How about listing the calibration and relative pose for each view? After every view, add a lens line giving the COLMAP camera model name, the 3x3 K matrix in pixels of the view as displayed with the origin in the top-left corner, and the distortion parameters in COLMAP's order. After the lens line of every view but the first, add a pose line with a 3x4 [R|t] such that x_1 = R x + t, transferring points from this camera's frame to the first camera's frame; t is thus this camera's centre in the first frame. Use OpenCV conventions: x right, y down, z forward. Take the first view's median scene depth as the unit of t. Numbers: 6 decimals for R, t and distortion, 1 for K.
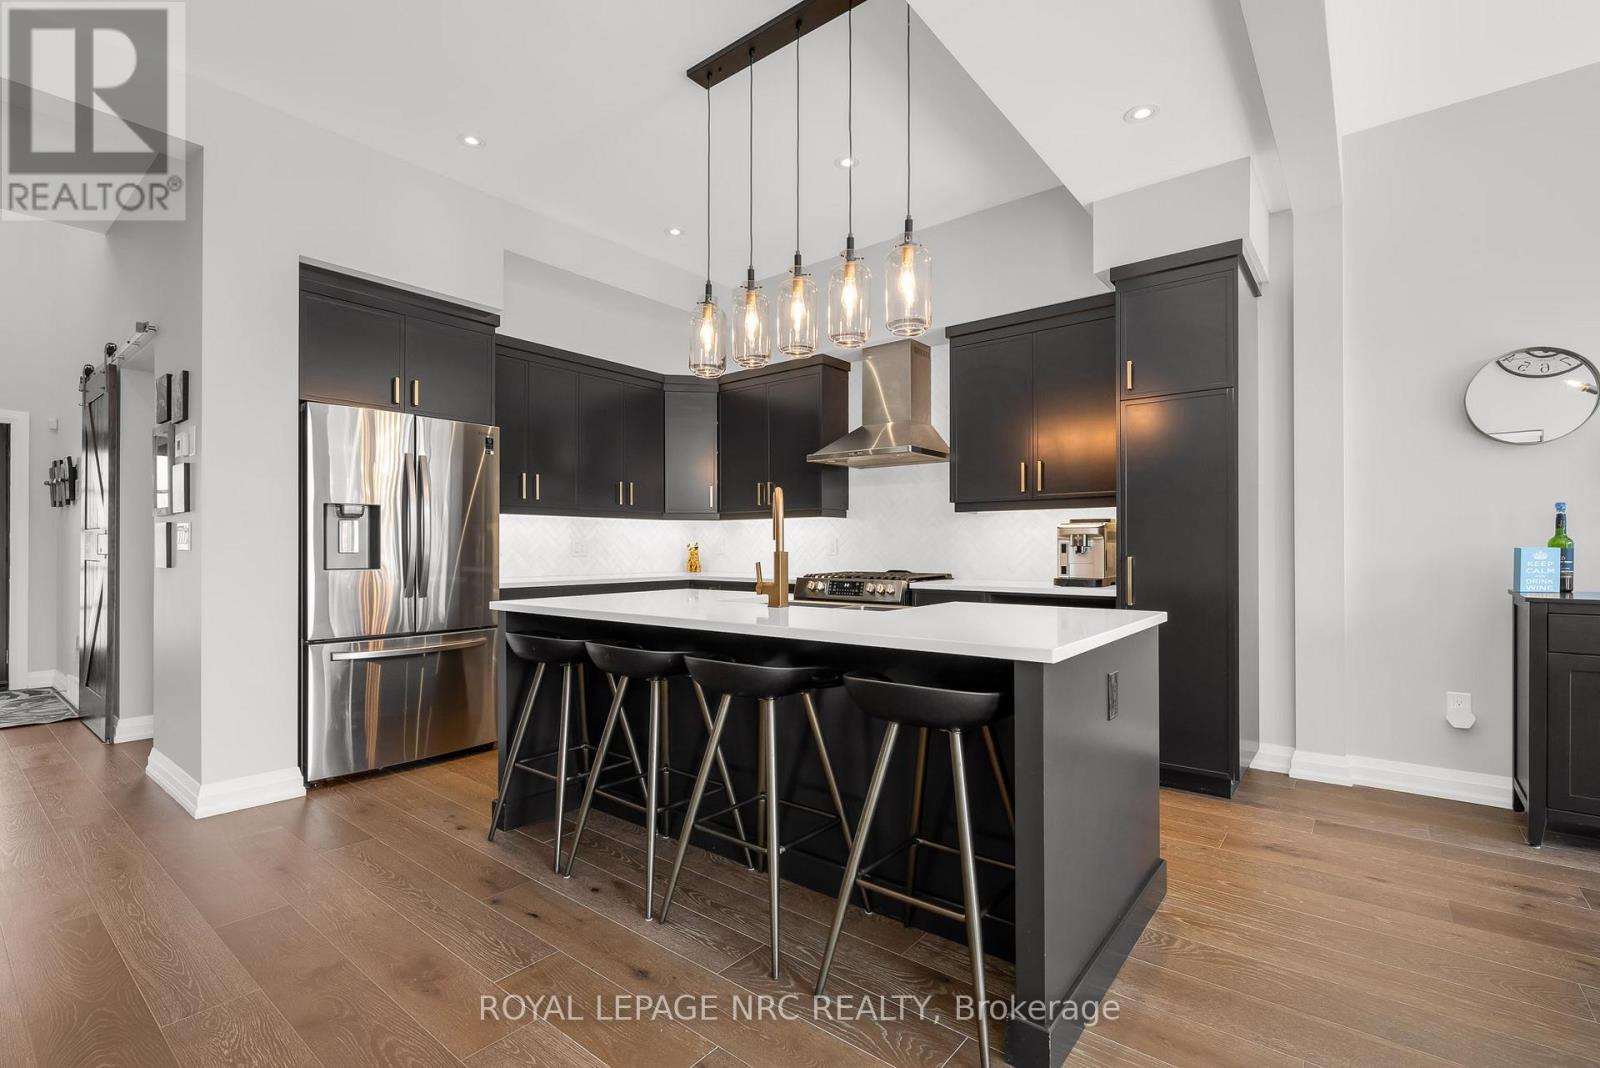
lens RADIAL K [[712.5, 0, 810.2], [0, 712.5, 544.7], [0, 0, 1]] dist [0.001387, 0.000509]
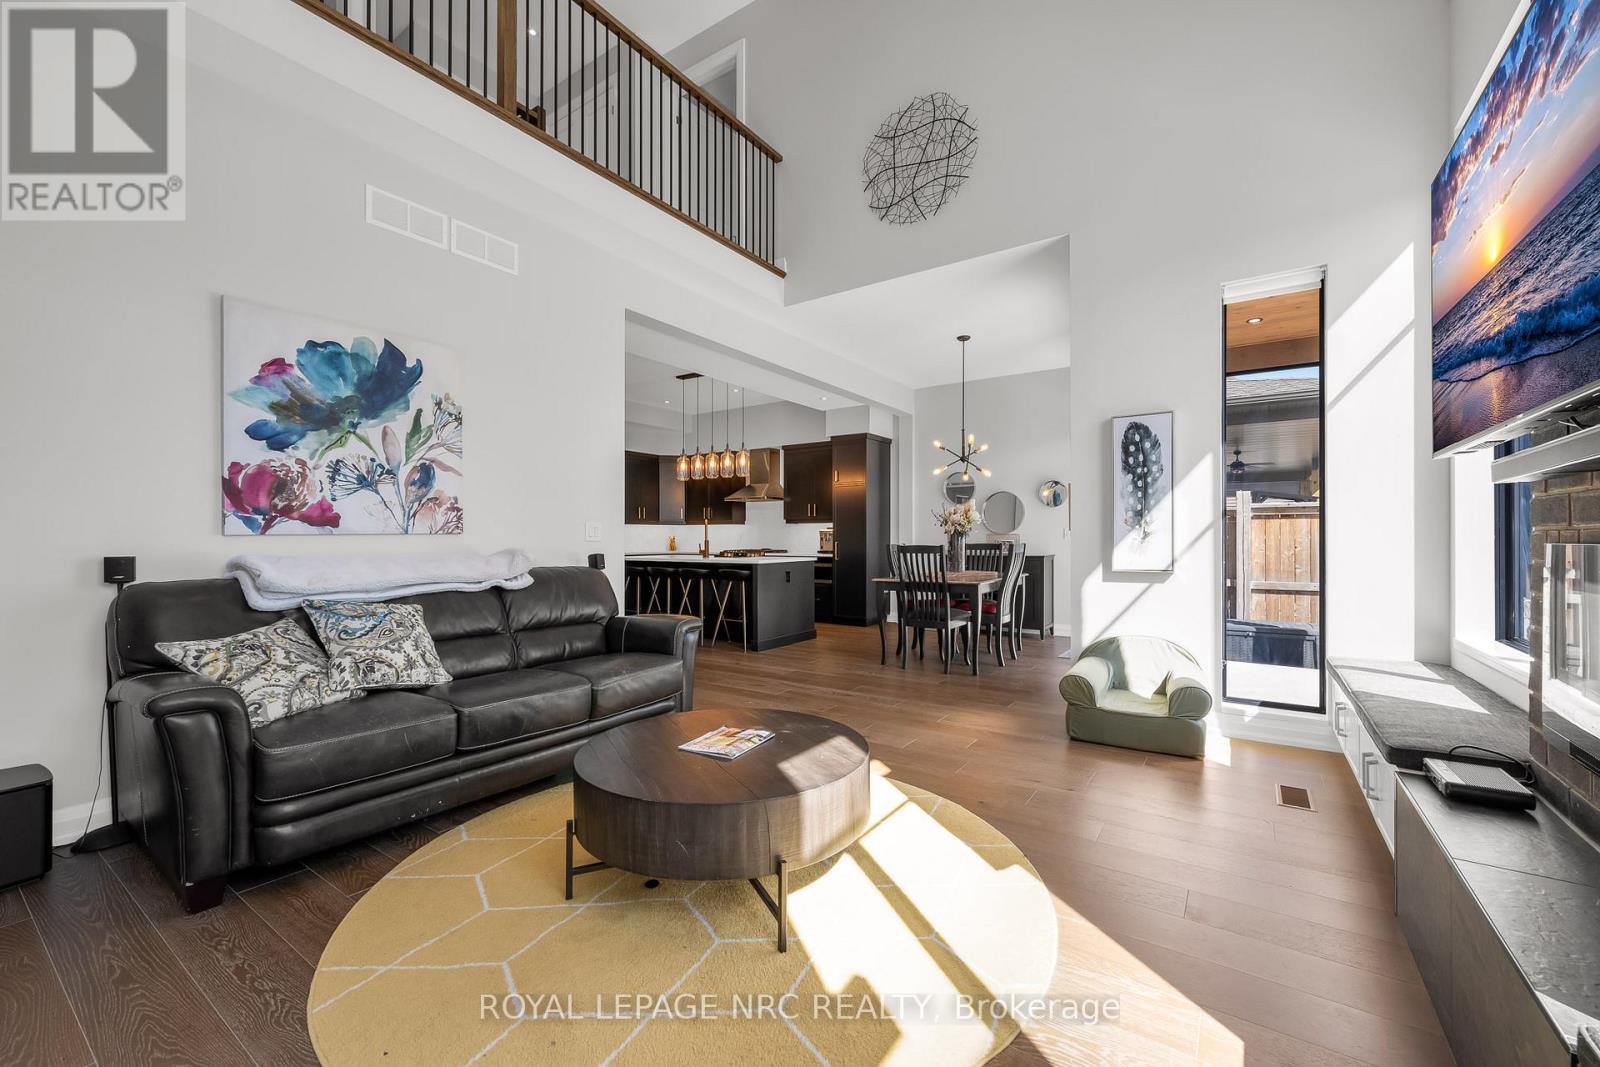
lens RADIAL K [[665.6, 0, 800.0], [0, 665.6, 533.5], [0, 0, 1]] dist [0.001880, 0.000081]
pose [[0.998690, 0.000801, 0.051172, 0.189210], [-0.000769, 0.999999, -0.000650, -0.015138], [-0.051172, 0.000610, 0.998690, -1.702413]]
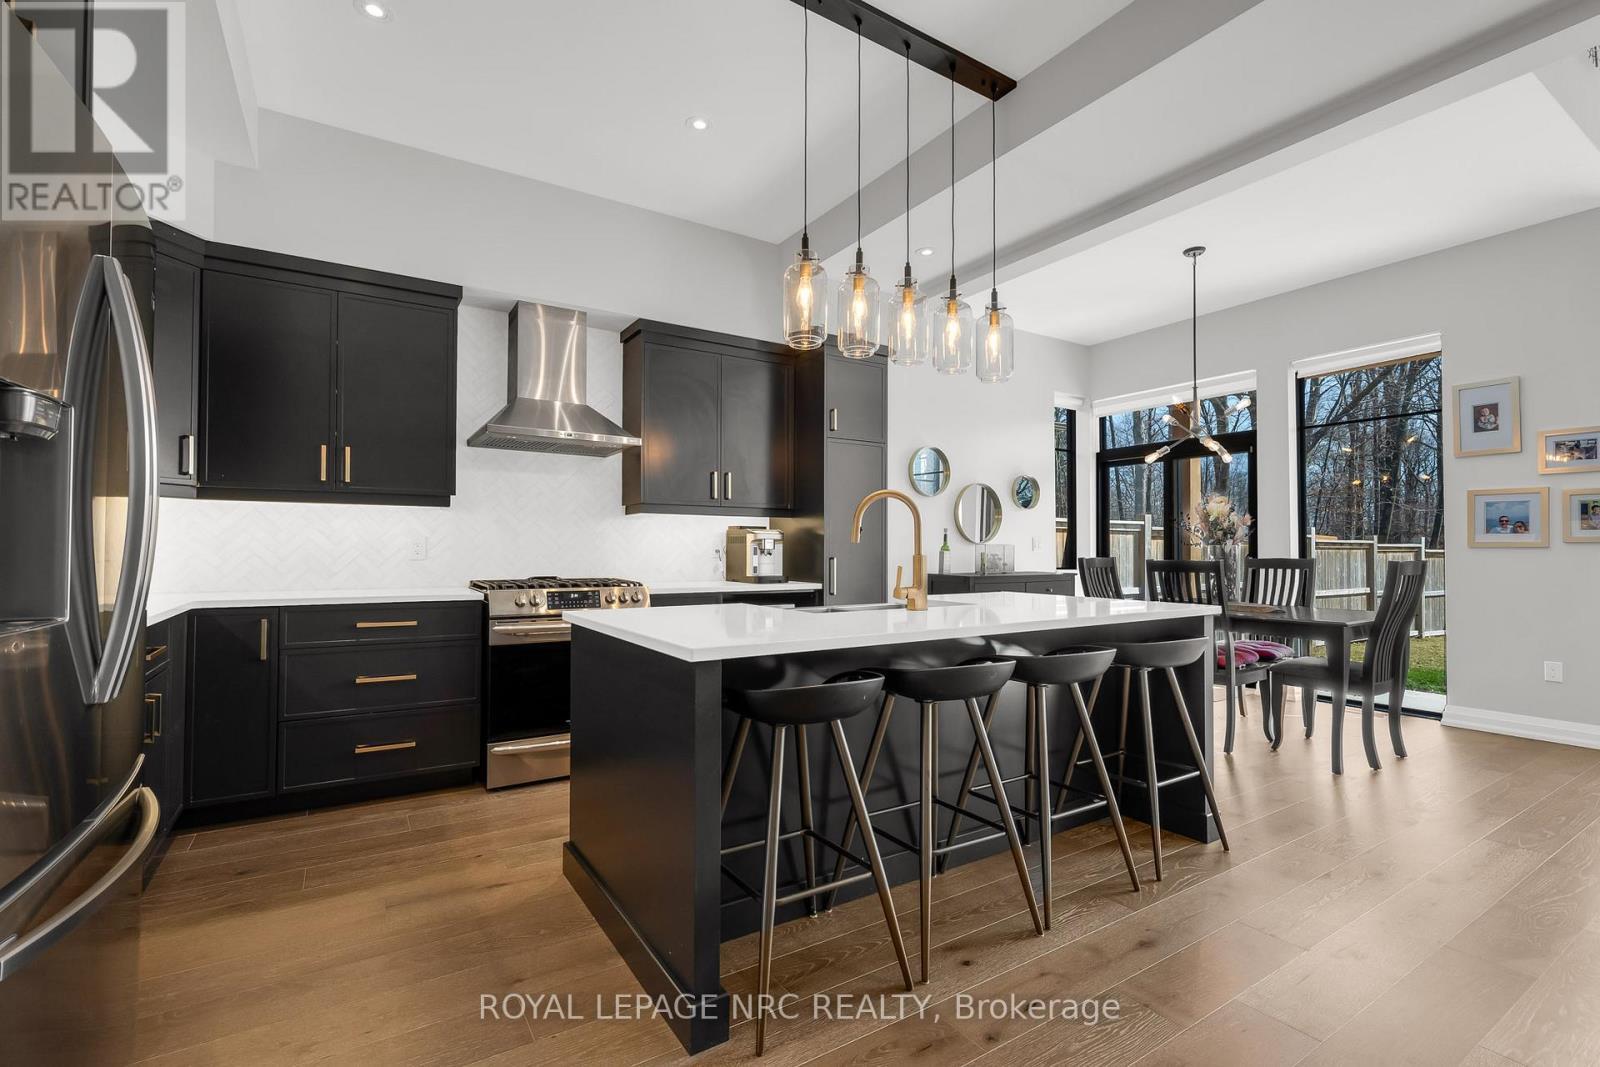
lens RADIAL K [[692.2, 0, 815.0], [0, 692.2, 538.0], [0, 0, 1]] dist [0.001180, 0.000199]
pose [[0.342167, 0.018321, 0.939460, -0.817867], [-0.008104, 0.999830, -0.016547, 0.002238], [-0.939604, -0.001952, 0.342258, 0.644494]]
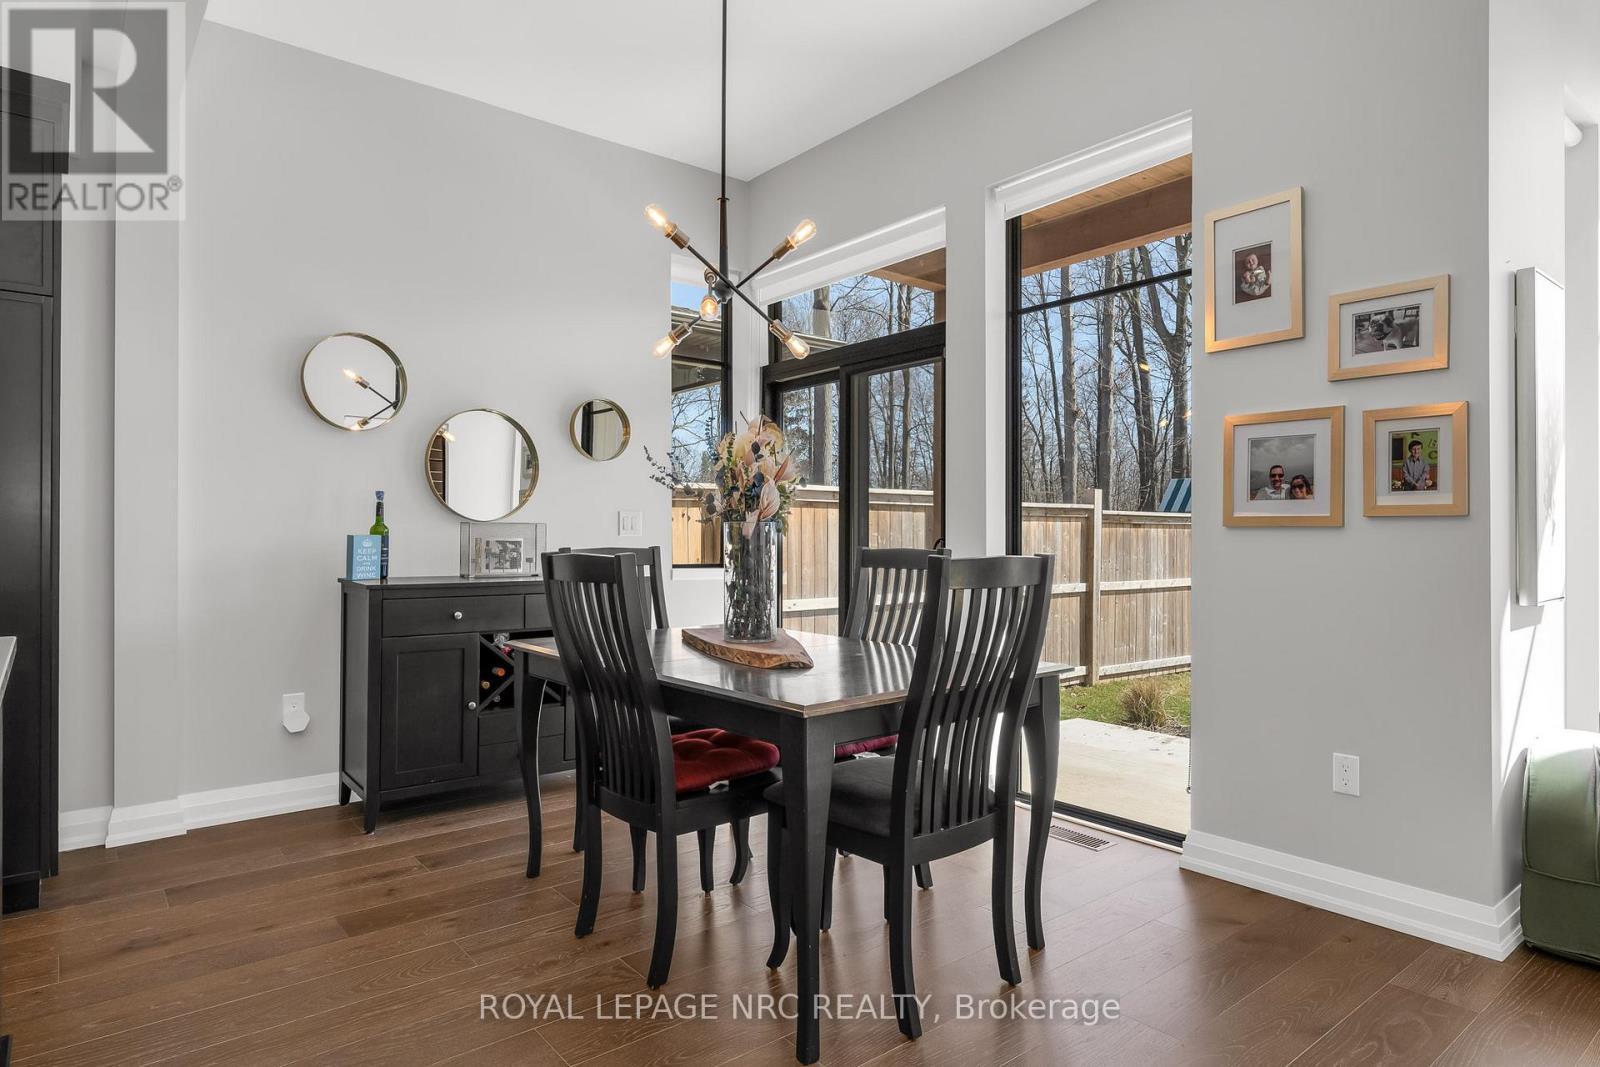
lens RADIAL K [[919.2, 0, 800.0], [0, 919.2, 533.5], [0, 0, 1]] dist [-0.001763, -0.000604]
pose [[0.223095, 0.005742, 0.974780, -0.093844], [-0.009349, 0.999949, -0.003750, 0.001110], [-0.974752, -0.008277, 0.223138, 0.110950]]
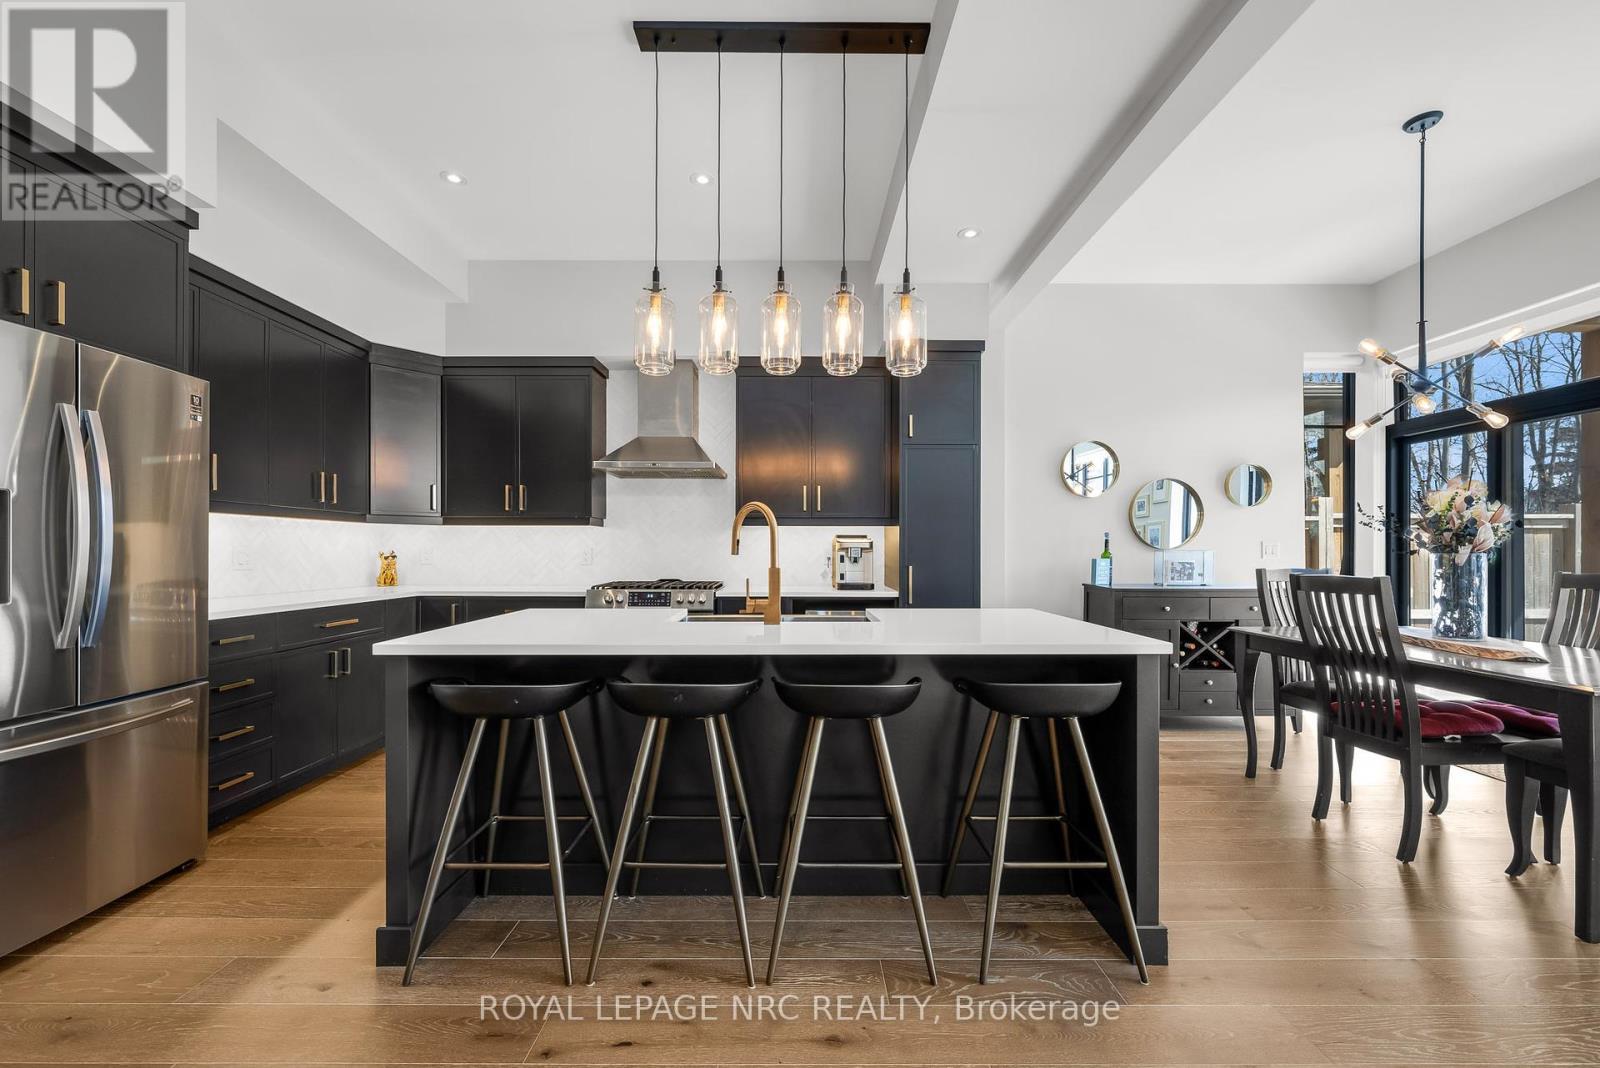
lens RADIAL K [[631.7, 0, 807.1], [0, 631.7, 551.3], [0, 0, 1]] dist [0.000233, -0.000020]
pose [[0.787197, 0.002978, 0.616694, -0.439719], [-0.005705, 0.999981, 0.002454, -0.012647], [-0.616675, -0.005450, 0.787199, 0.227689]]
